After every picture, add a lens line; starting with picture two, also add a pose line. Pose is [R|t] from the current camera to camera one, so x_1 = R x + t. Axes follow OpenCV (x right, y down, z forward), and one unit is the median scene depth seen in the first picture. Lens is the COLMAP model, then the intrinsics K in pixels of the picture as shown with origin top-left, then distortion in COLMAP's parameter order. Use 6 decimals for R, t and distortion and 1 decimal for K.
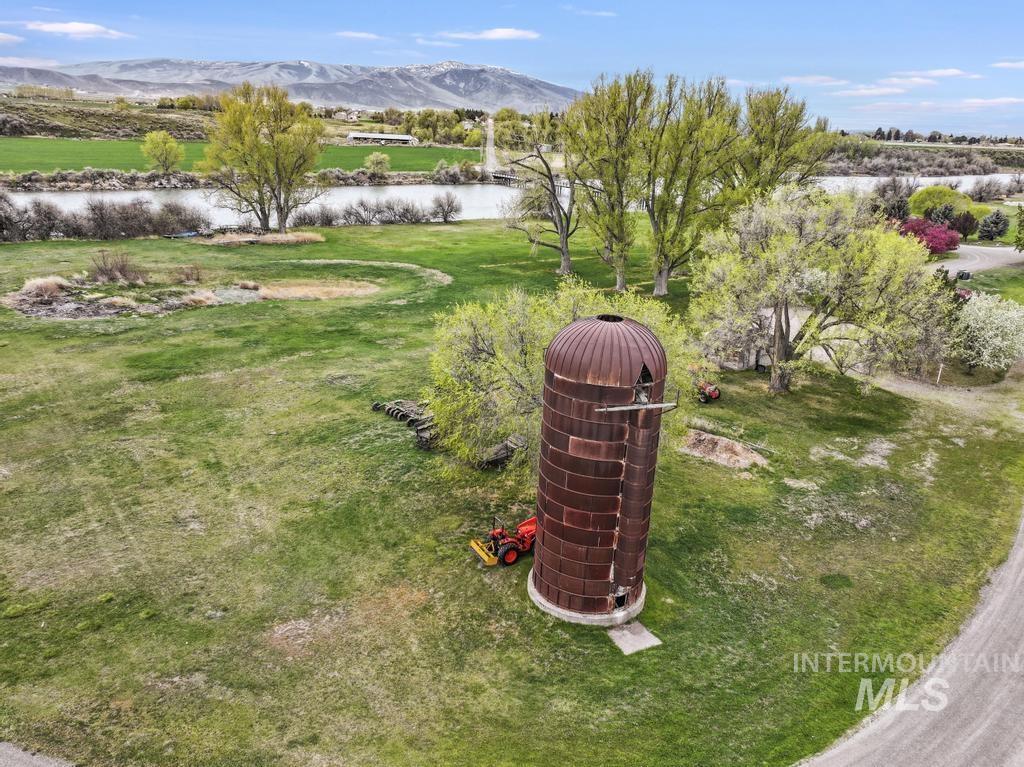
lens RADIAL K [[769.1, 0, 511.6], [0, 769.1, 380.9], [0, 0, 1]] dist [0.004107, 0.010513]
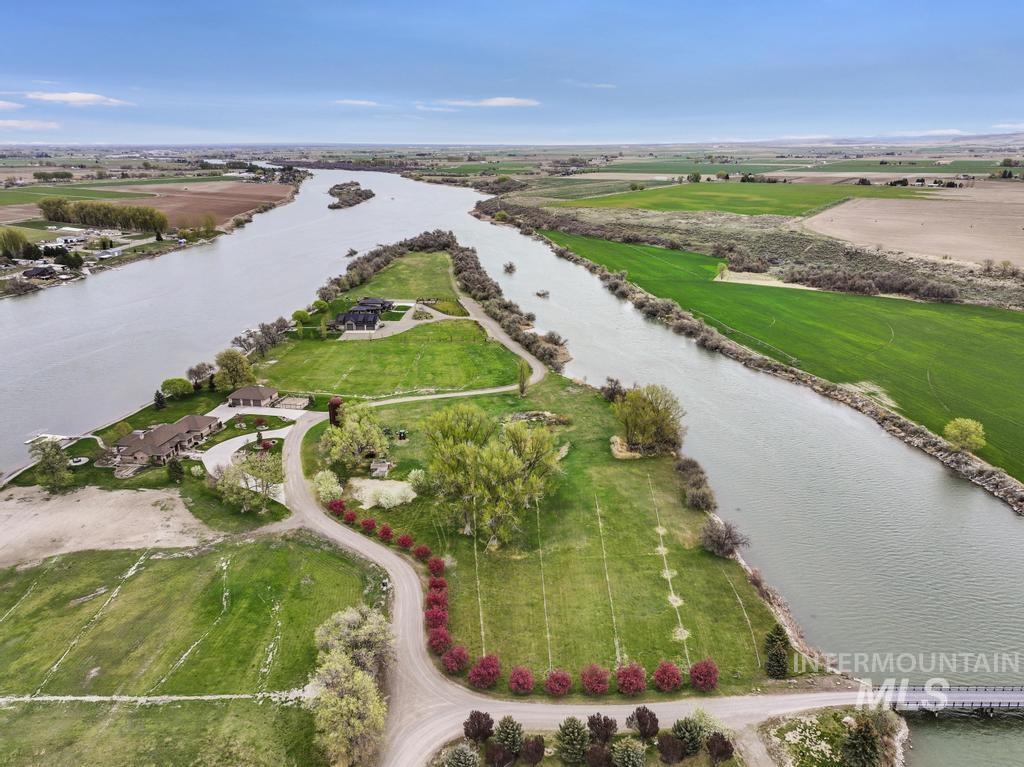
lens RADIAL K [[720.4, 0, 518.6], [0, 720.4, 376.3], [0, 0, 1]] dist [-0.002710, 0.022410]
pose [[-0.550319, 0.212957, -0.807340, 0.907679], [-0.292371, 0.856561, 0.425233, -0.715828], [0.782092, 0.470056, -0.409120, 0.952526]]
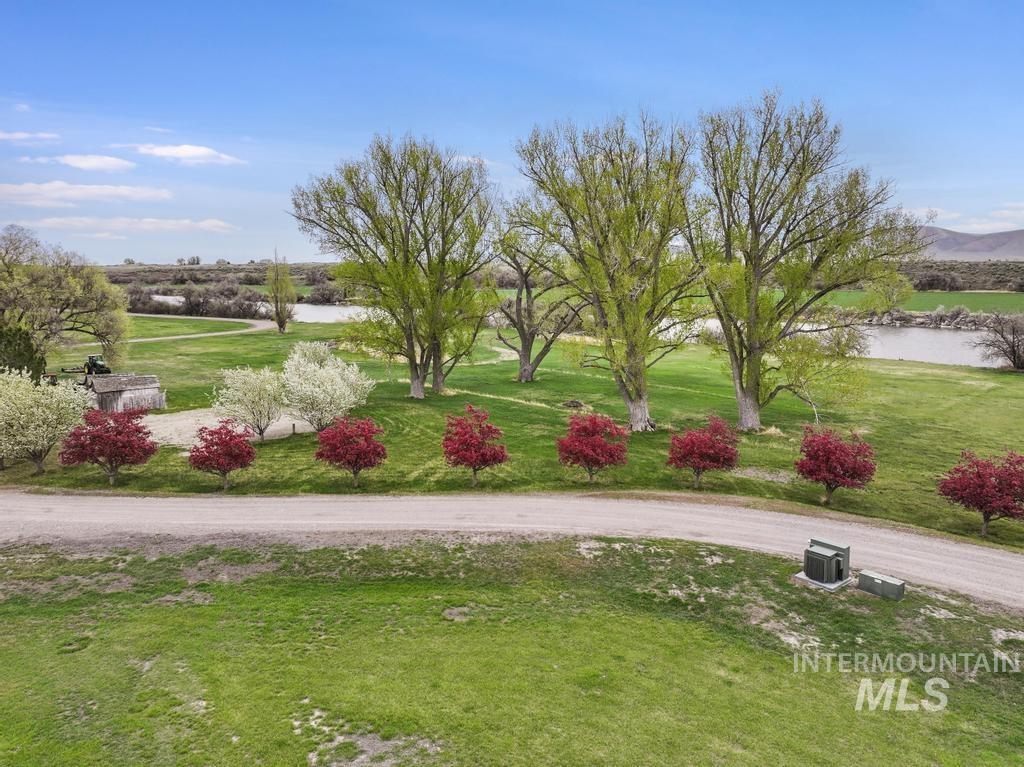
lens RADIAL K [[725.6, 0, 512.9], [0, 725.6, 379.2], [0, 0, 1]] dist [0.004291, 0.008276]
pose [[0.103599, 0.105717, -0.988985, 0.485617], [-0.315101, 0.946606, 0.068179, -0.107692], [0.943387, 0.304567, 0.131379, 0.491059]]
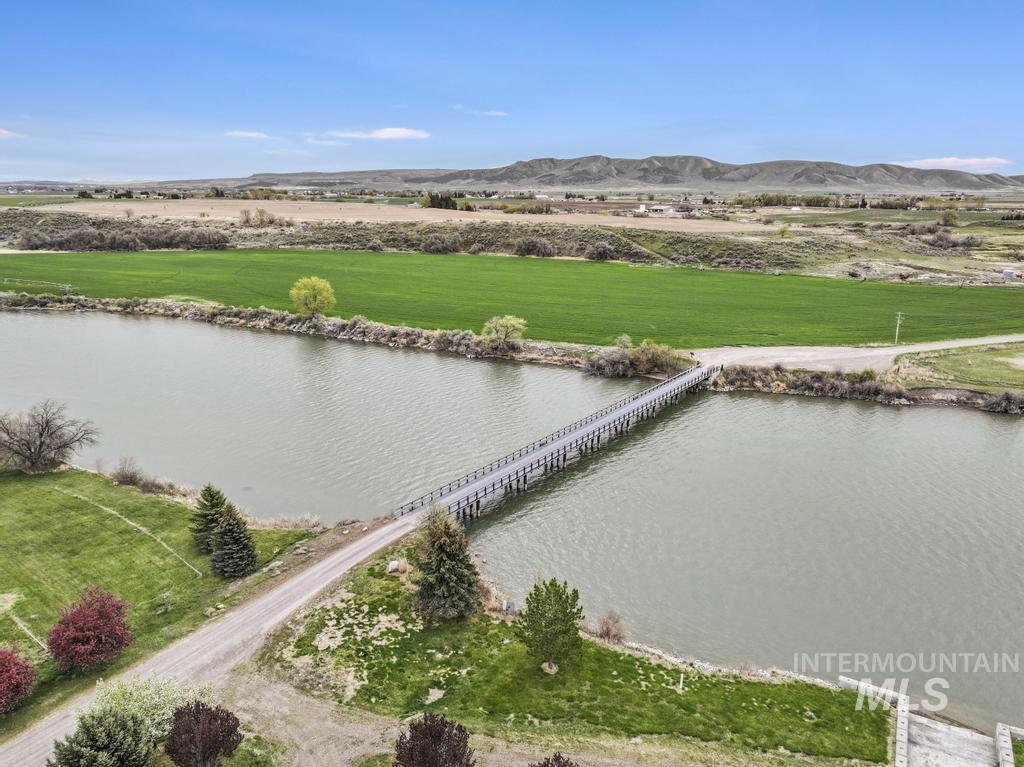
lens RADIAL K [[736.8, 0, 511.9], [0, 736.8, 370.1], [0, 0, 1]] dist [0.005741, 0.008152]
pose [[0.362041, 0.178303, -0.914951, 0.606322], [-0.293340, 0.953461, 0.069735, -0.383362], [0.884804, 0.243145, 0.397495, 0.949357]]
